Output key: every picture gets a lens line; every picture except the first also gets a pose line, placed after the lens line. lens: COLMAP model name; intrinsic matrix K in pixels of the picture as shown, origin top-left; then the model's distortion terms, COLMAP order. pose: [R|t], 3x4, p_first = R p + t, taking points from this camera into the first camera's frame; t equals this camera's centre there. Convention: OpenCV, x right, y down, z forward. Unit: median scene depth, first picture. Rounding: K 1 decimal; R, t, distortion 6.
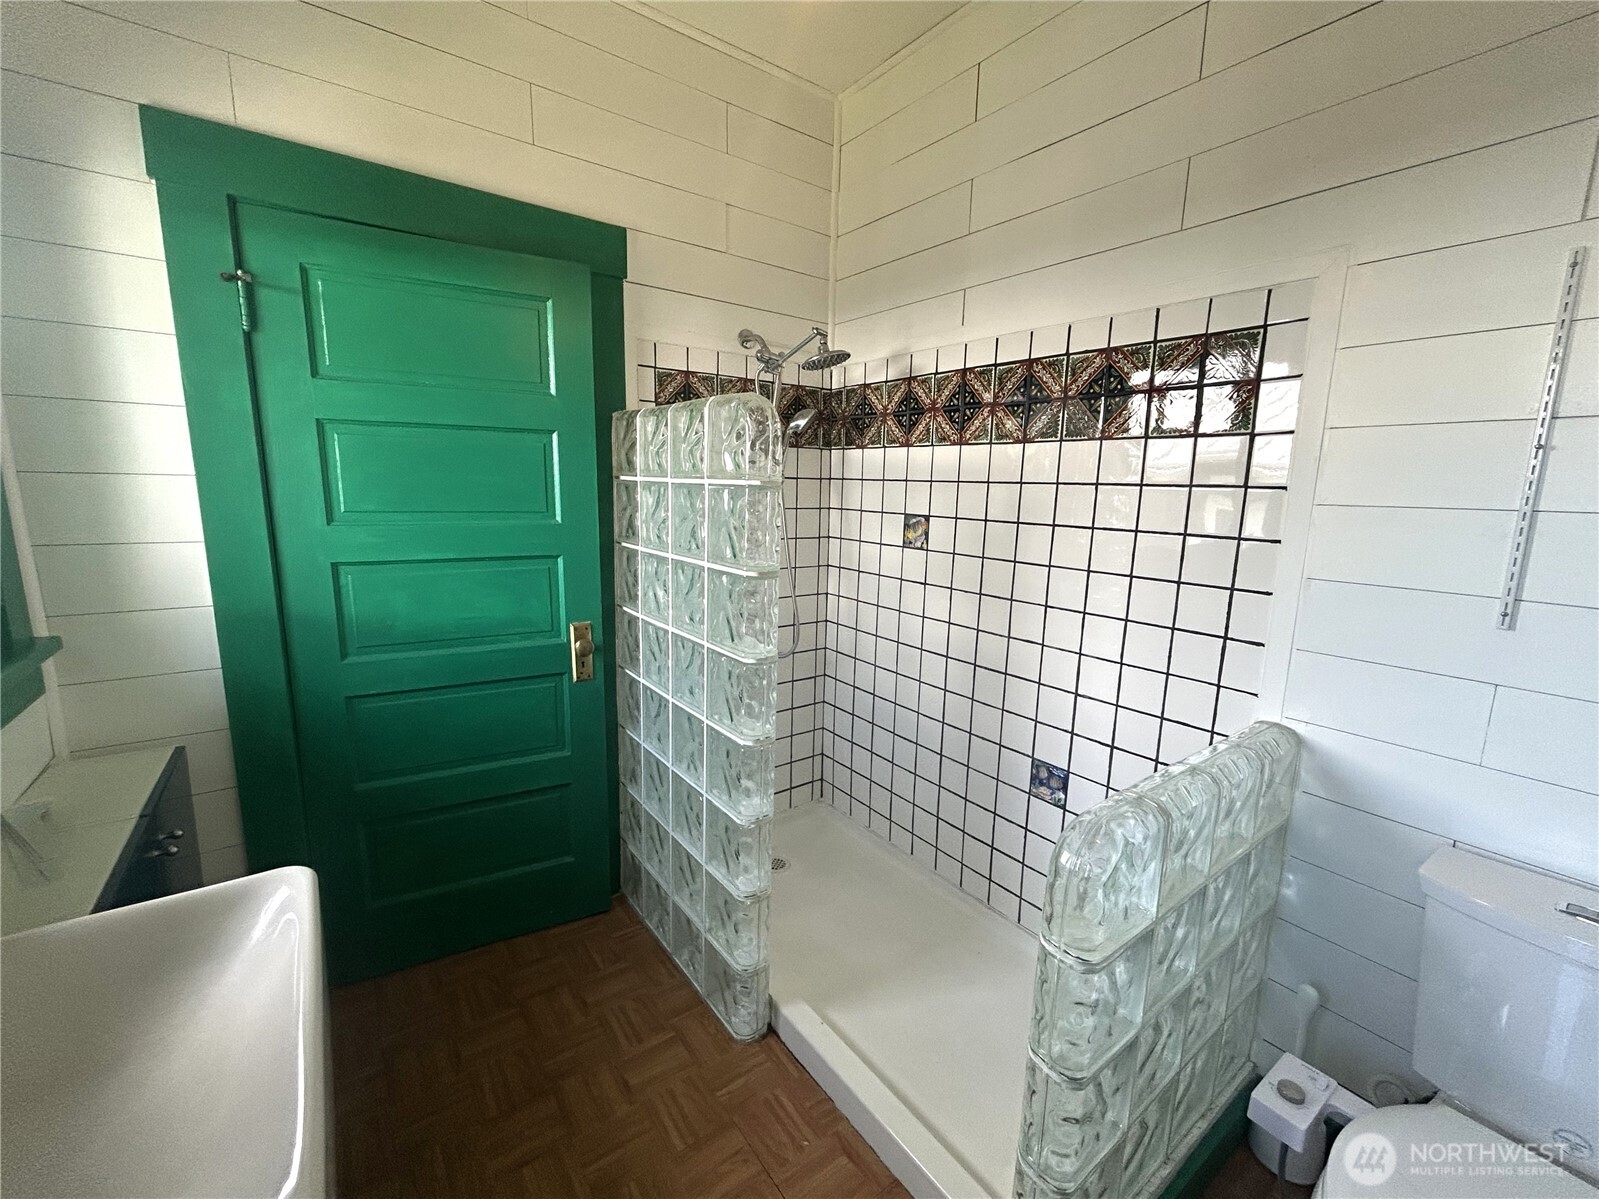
lens RADIAL K [[655.9, 0, 797.5], [0, 655.9, 600.6], [0, 0, 1]] dist [-0.002449, 0.000483]
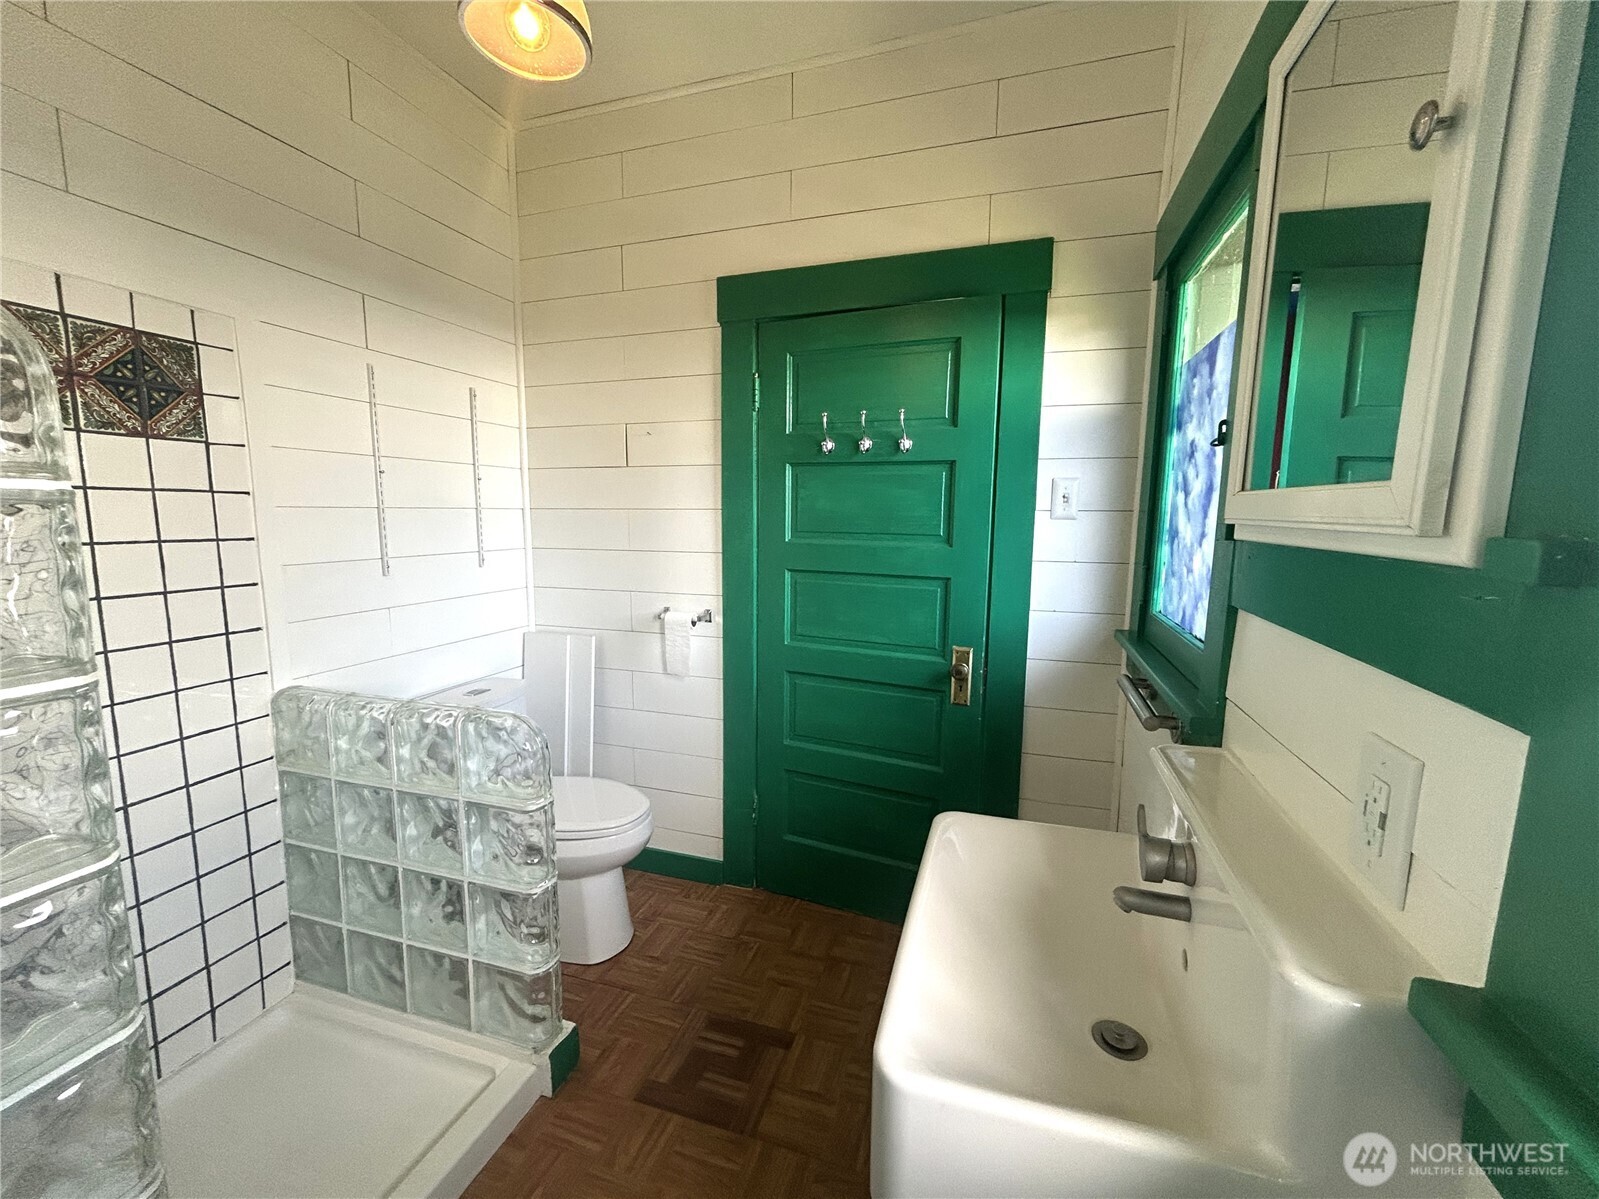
lens RADIAL K [[655.9, 0, 792.0], [0, 655.9, 605.1], [0, 0, 1]] dist [-0.002449, 0.000483]
pose [[-0.595670, -0.147953, 0.789485, -0.670114], [0.109336, 0.958805, 0.262179, -0.153135], [-0.795753, 0.242491, -0.554955, 0.783049]]
